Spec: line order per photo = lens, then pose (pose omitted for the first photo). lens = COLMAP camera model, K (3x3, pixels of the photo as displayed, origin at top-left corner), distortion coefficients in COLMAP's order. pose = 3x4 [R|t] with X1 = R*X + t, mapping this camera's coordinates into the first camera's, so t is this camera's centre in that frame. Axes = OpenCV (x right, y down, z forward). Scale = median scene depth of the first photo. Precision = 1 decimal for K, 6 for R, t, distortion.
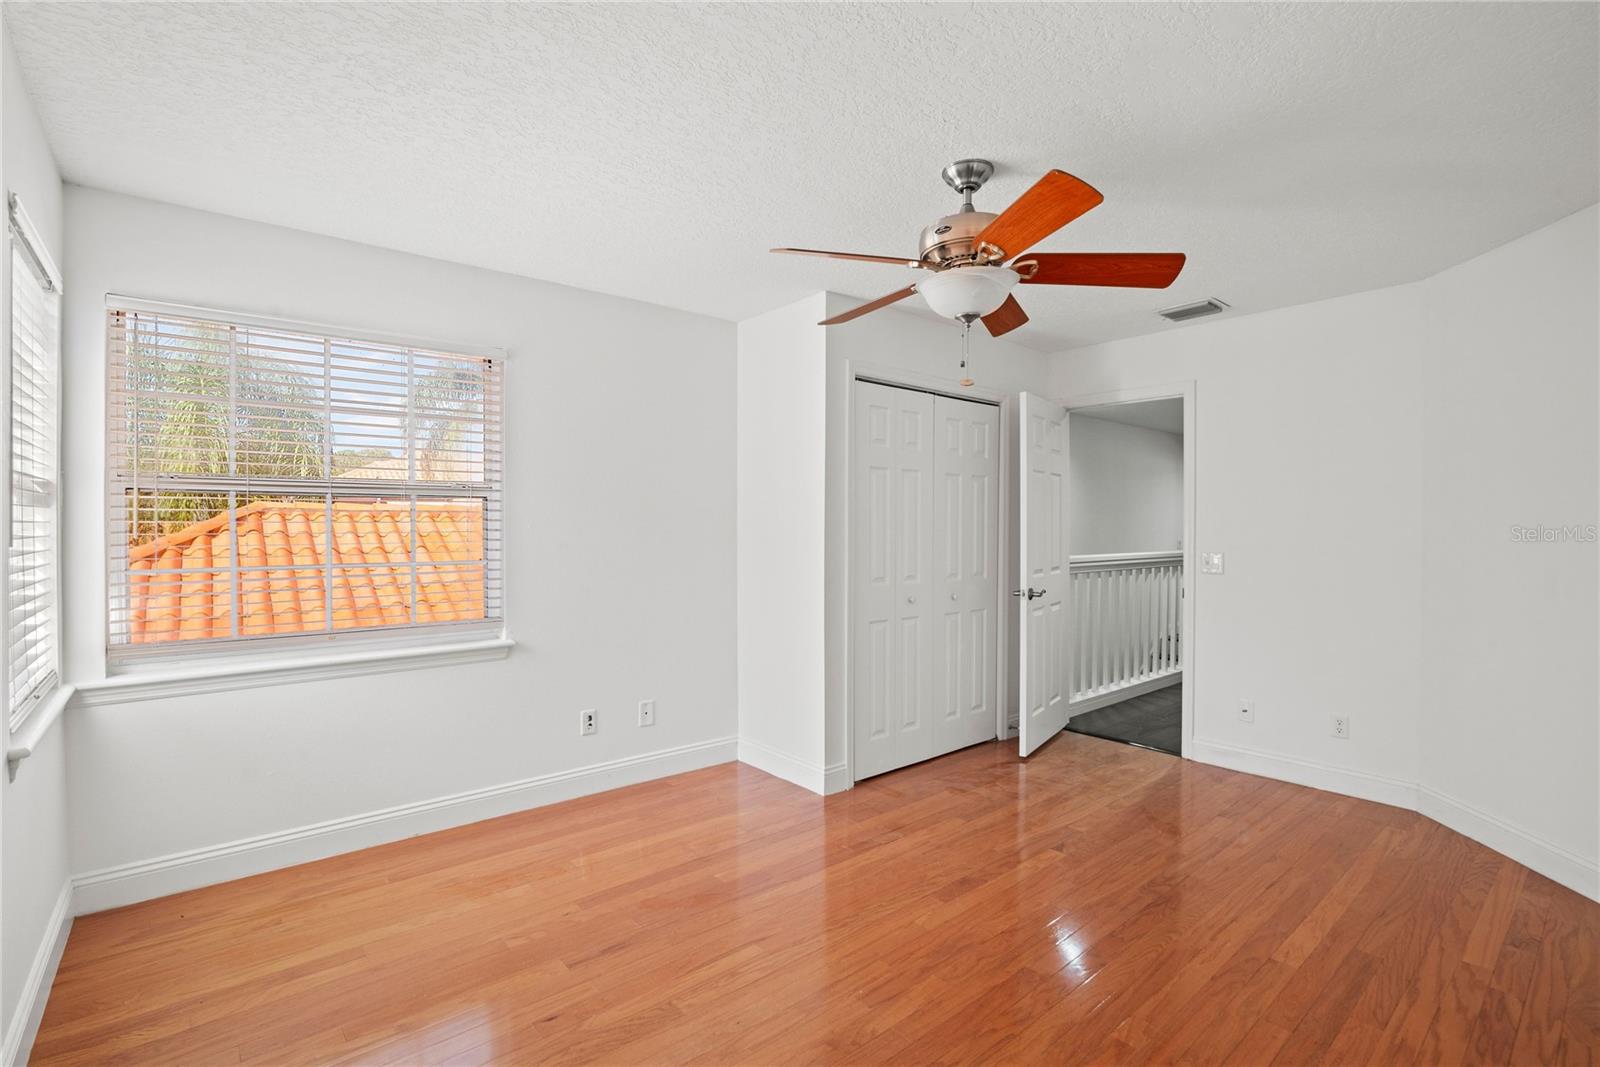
lens RADIAL K [[735.6, 0, 804.7], [0, 735.6, 535.9], [0, 0, 1]] dist [-0.018858, 0.000412]
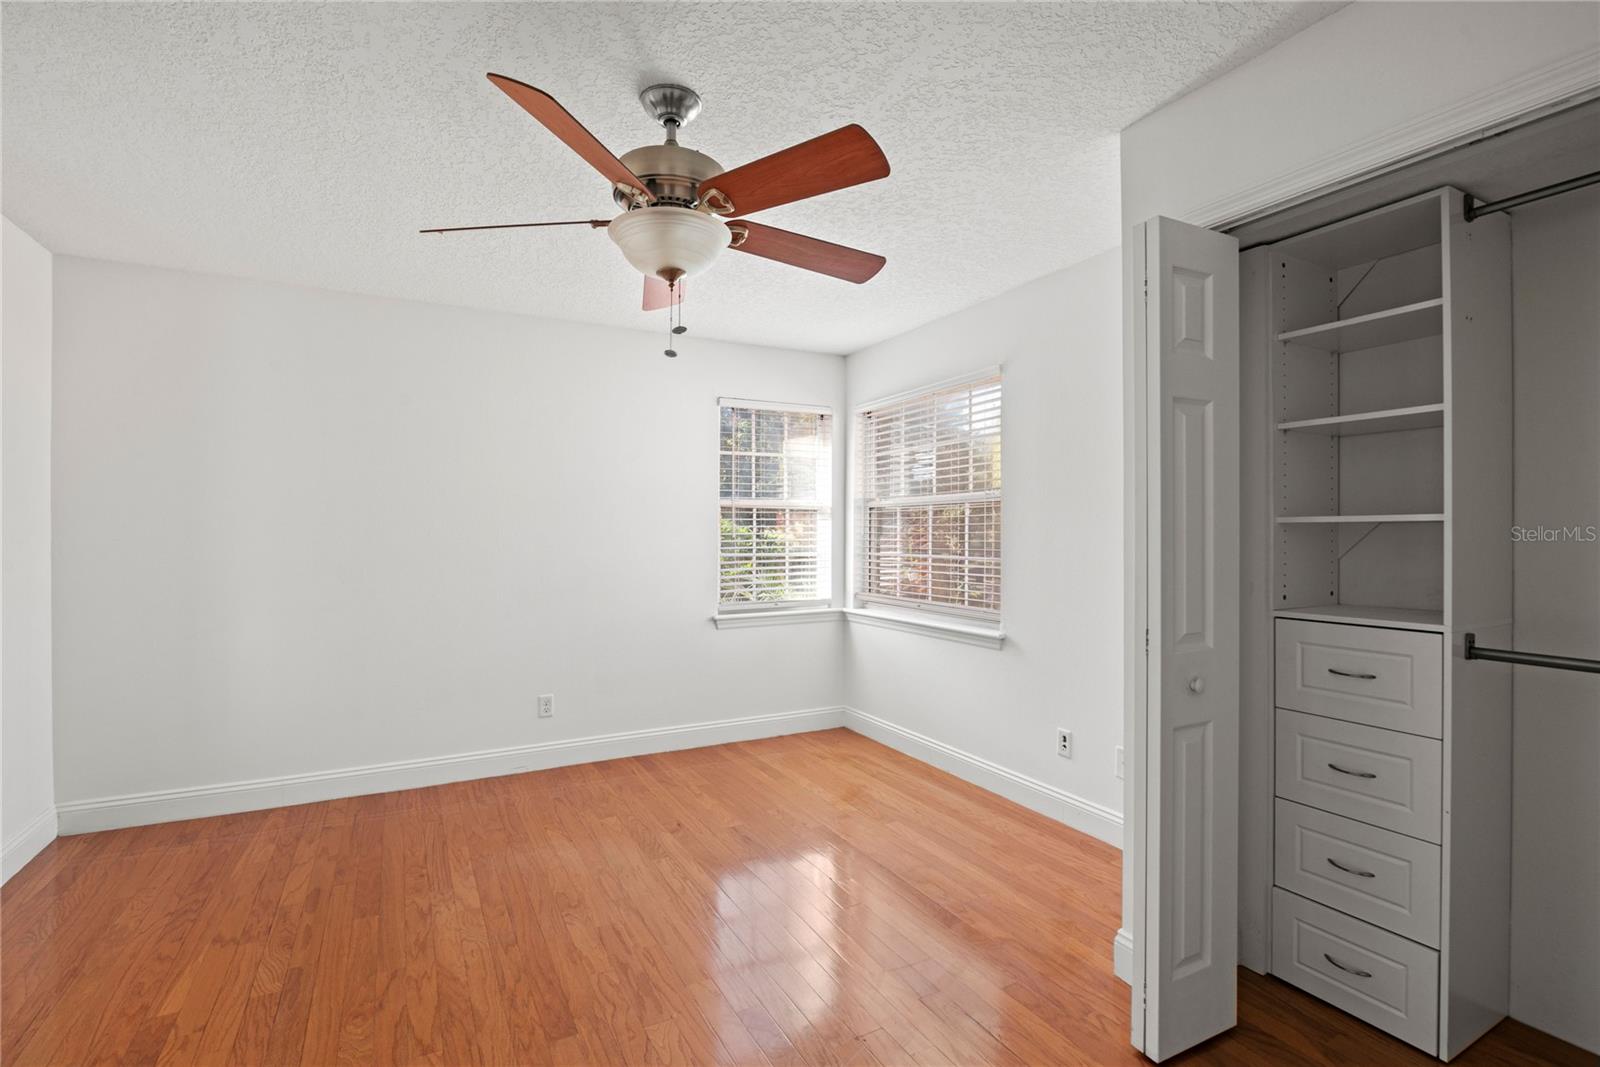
lens RADIAL K [[735.6, 0, 803.9], [0, 735.6, 530.7], [0, 0, 1]] dist [-0.018858, 0.000412]
pose [[-0.212007, -0.002407, -0.977265, 0.991737], [-0.005929, 0.999982, -0.001177, -0.009848], [0.977250, 0.005545, -0.212017, 1.307367]]
